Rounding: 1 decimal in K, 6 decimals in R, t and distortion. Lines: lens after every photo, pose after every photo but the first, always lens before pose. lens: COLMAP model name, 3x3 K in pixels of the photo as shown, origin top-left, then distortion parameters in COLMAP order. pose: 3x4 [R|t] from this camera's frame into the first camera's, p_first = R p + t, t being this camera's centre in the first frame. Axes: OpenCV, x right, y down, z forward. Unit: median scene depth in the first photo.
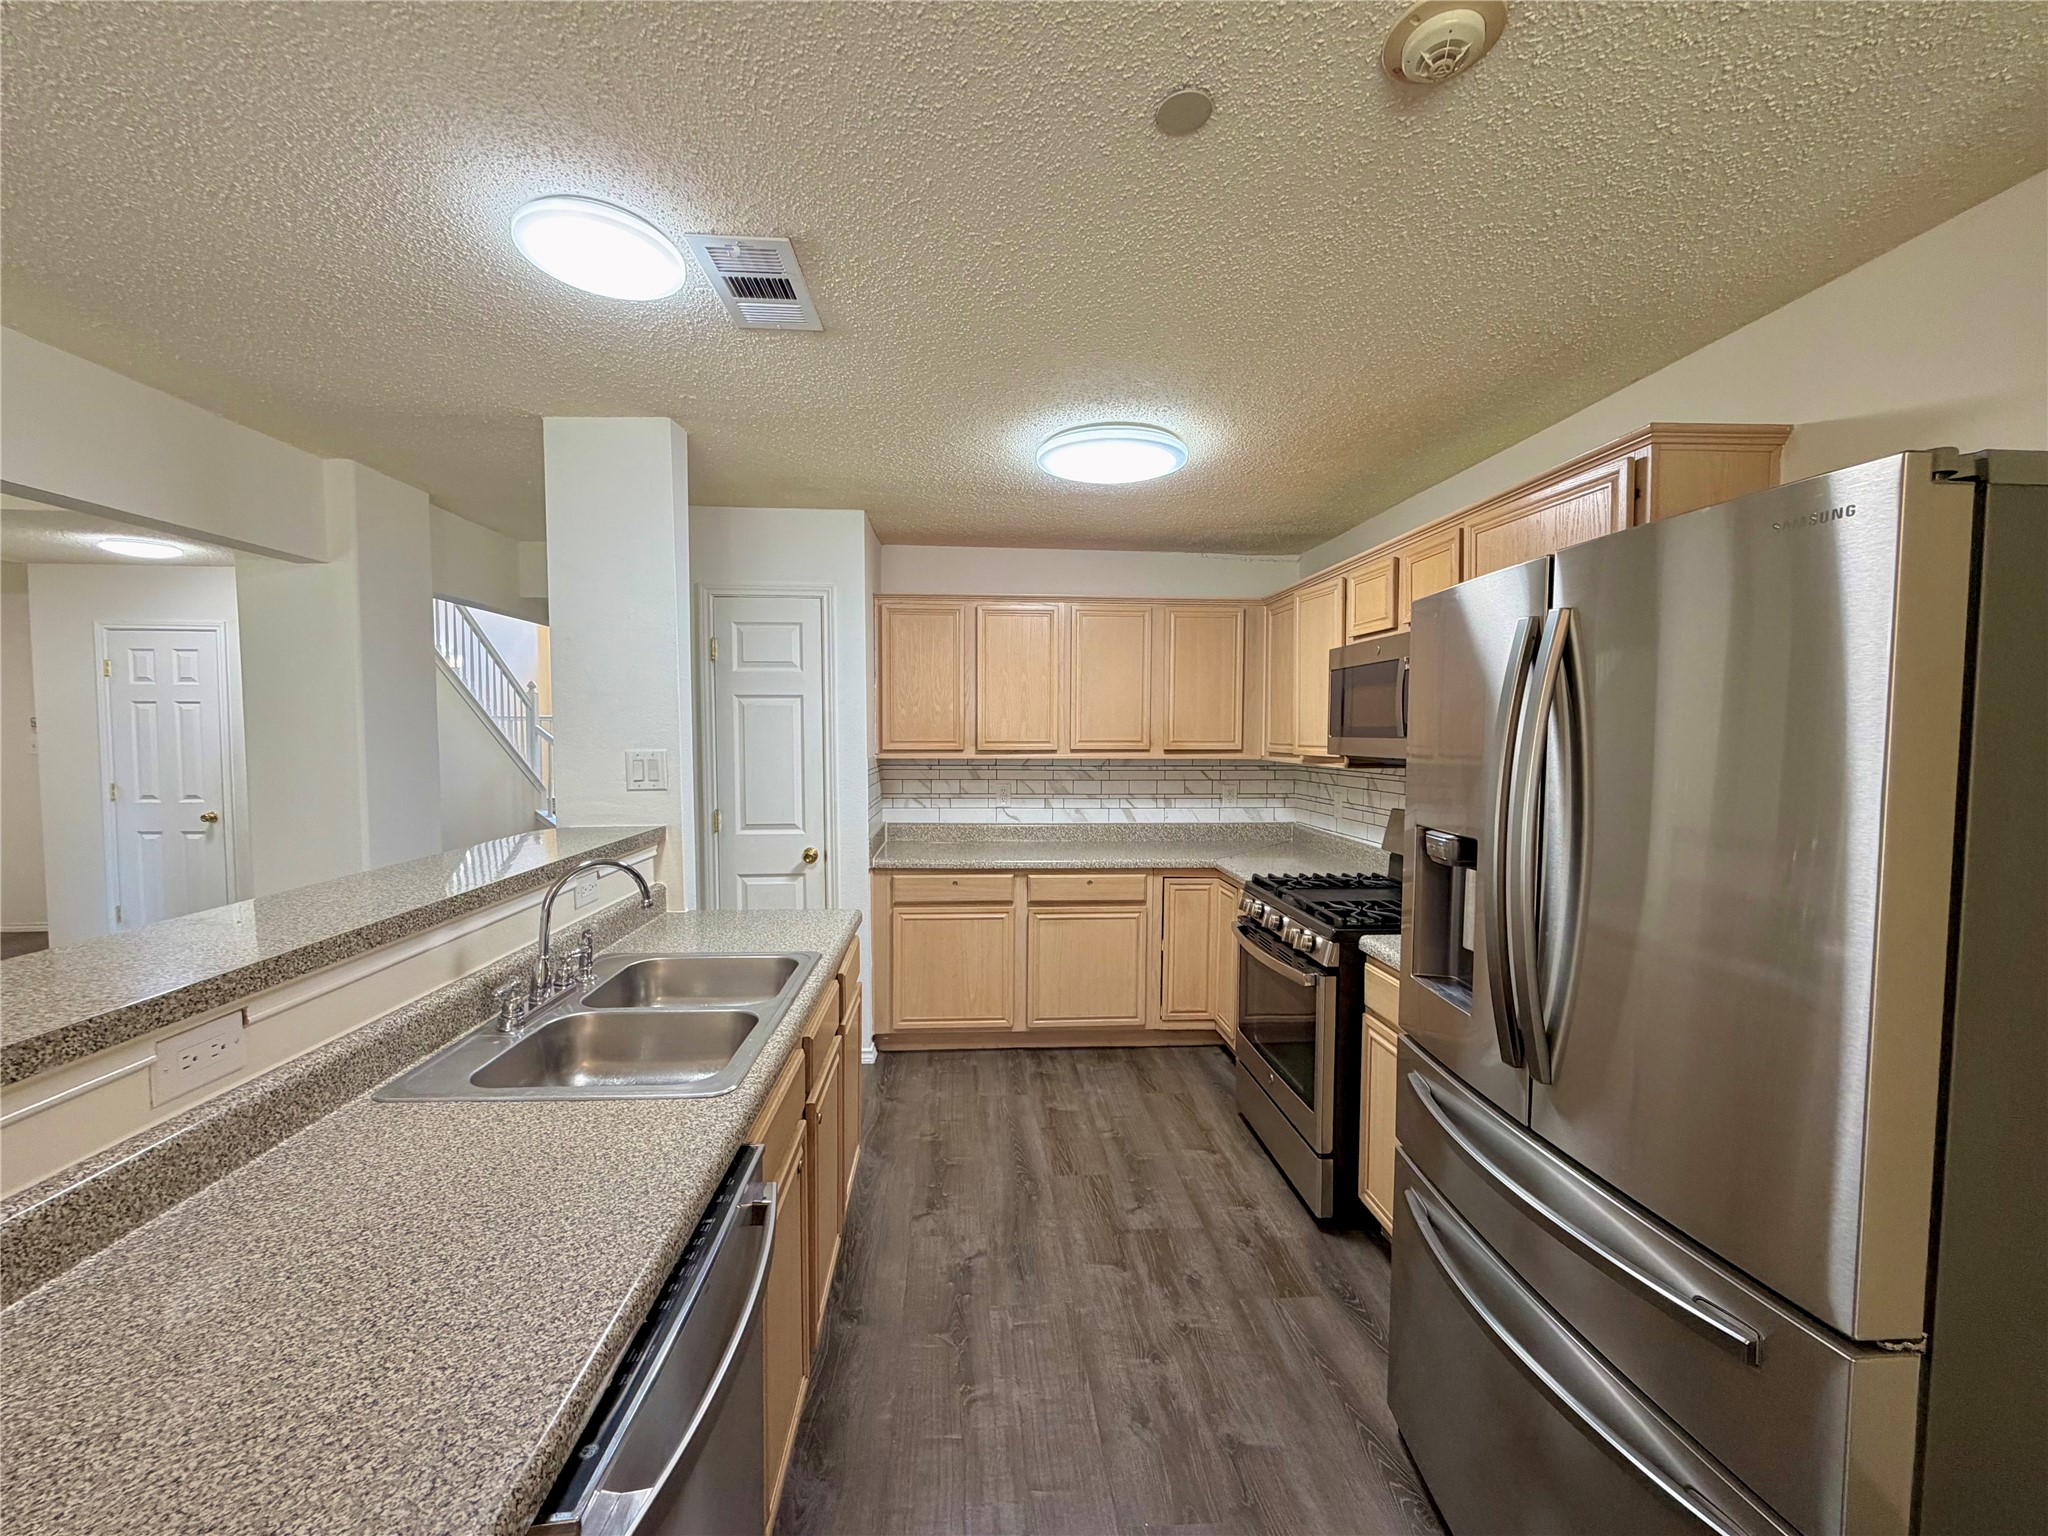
lens RADIAL K [[815.9, 0, 1015.5], [0, 815.9, 771.5], [0, 0, 1]] dist [-0.000609, -0.000382]
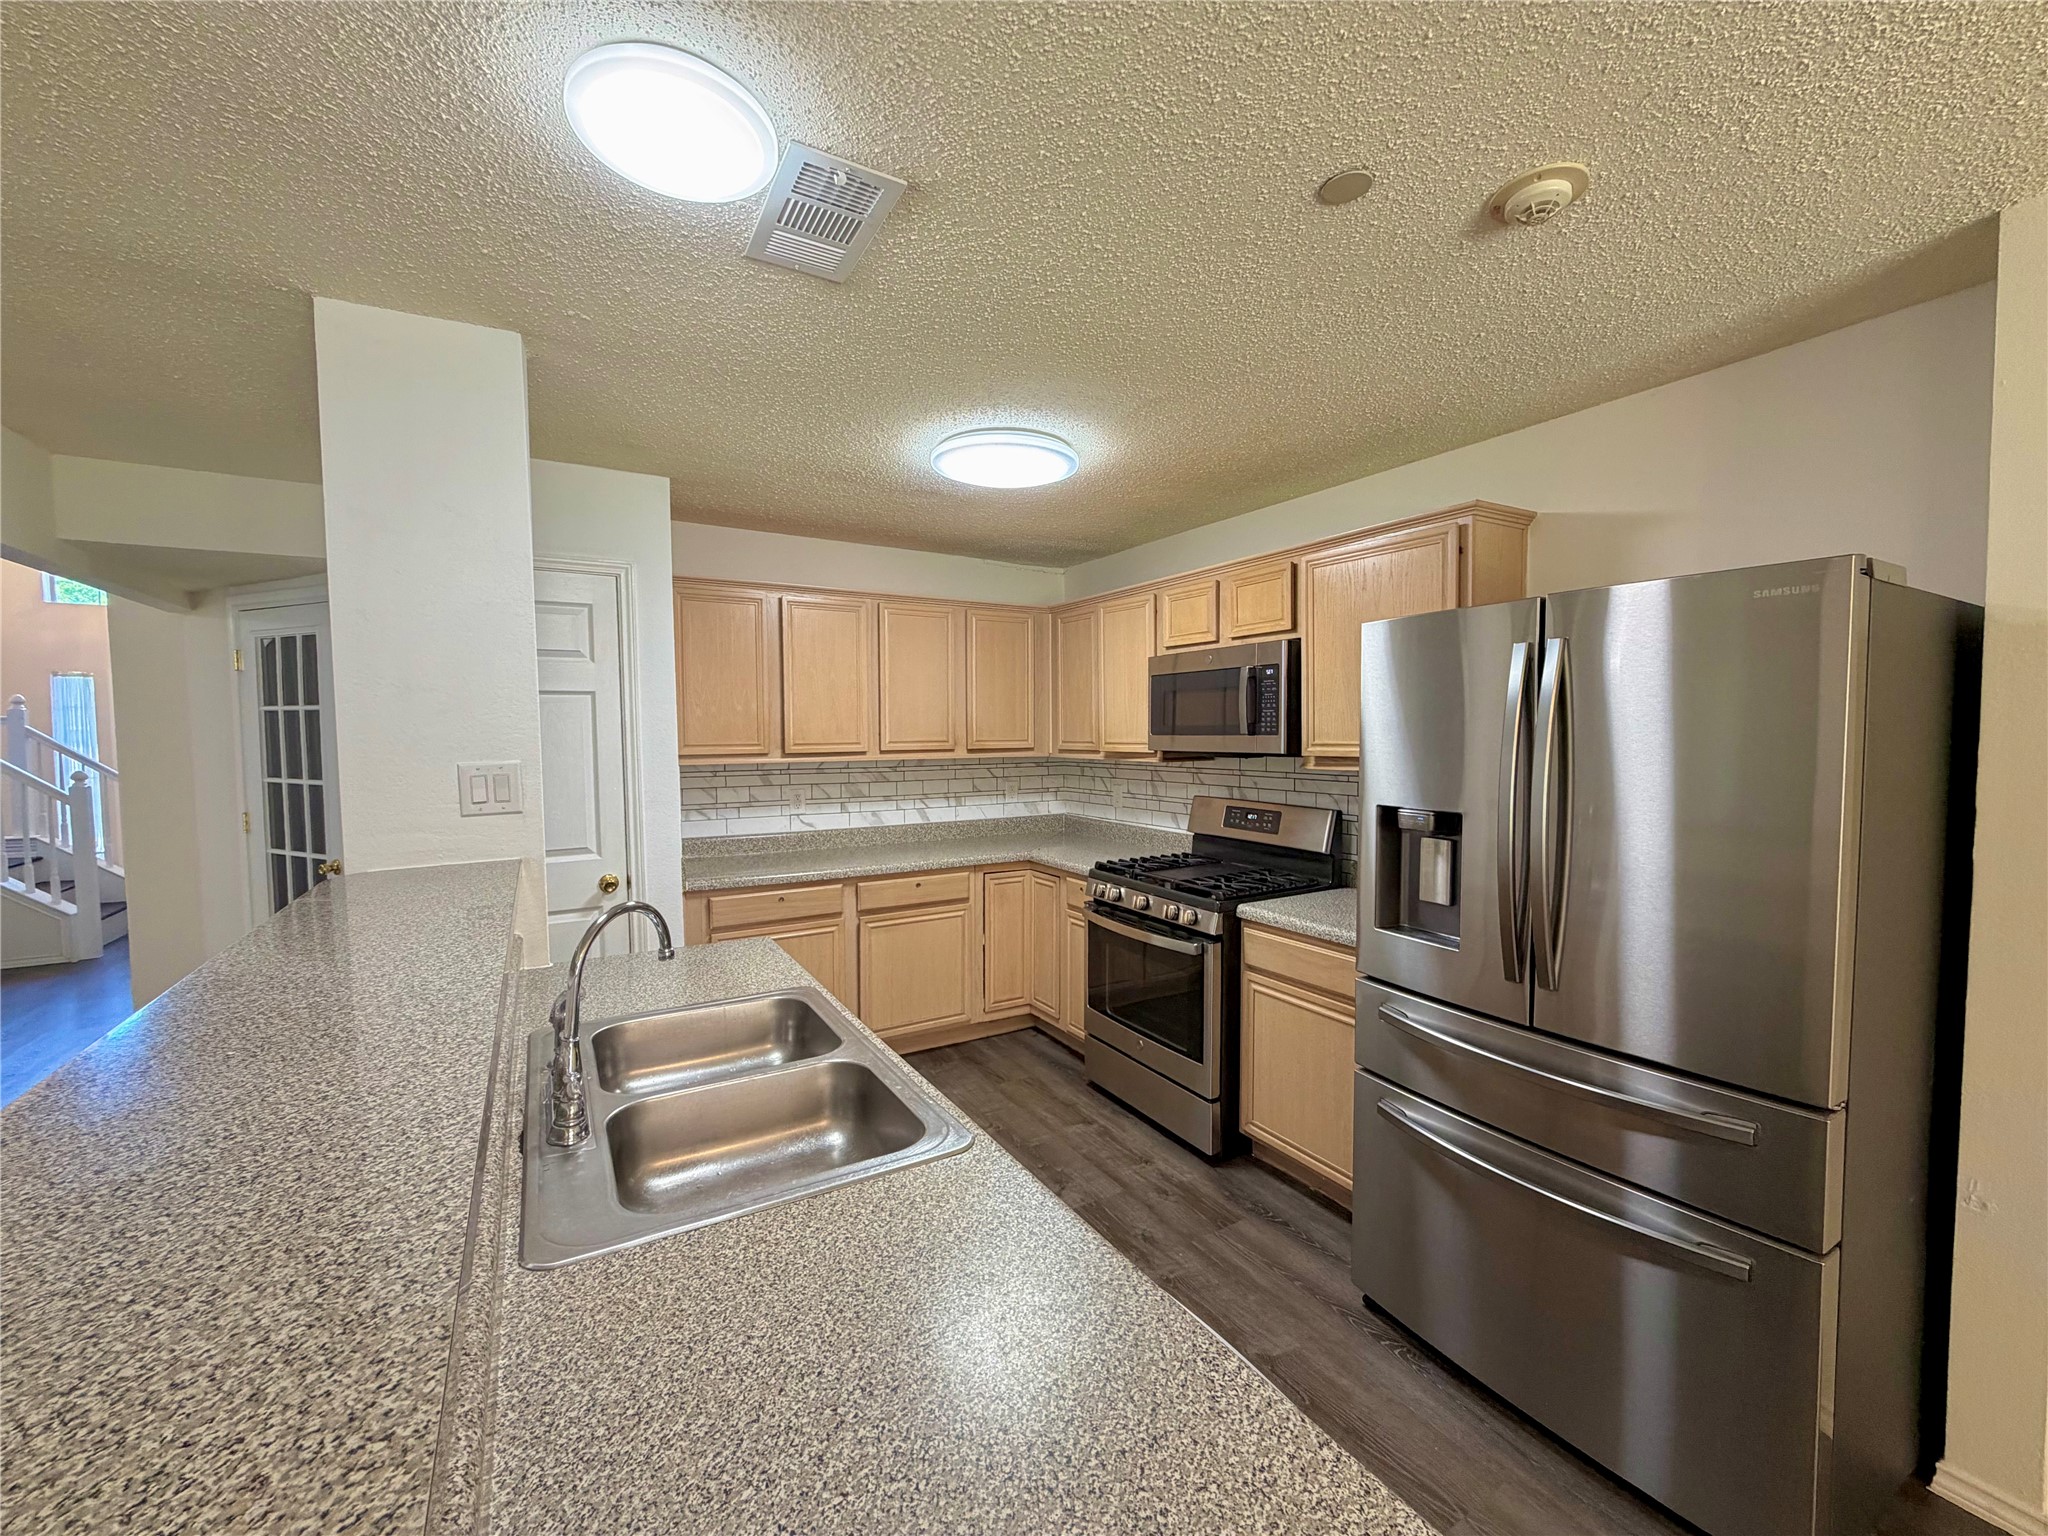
lens RADIAL K [[815.9, 0, 1017.9], [0, 815.9, 772.0], [0, 0, 1]] dist [-0.000609, -0.000382]
pose [[0.893525, -0.031682, 0.447894, -0.248819], [0.031024, 0.999480, 0.008808, -0.005801], [-0.447940, 0.006025, 0.894043, 0.065020]]
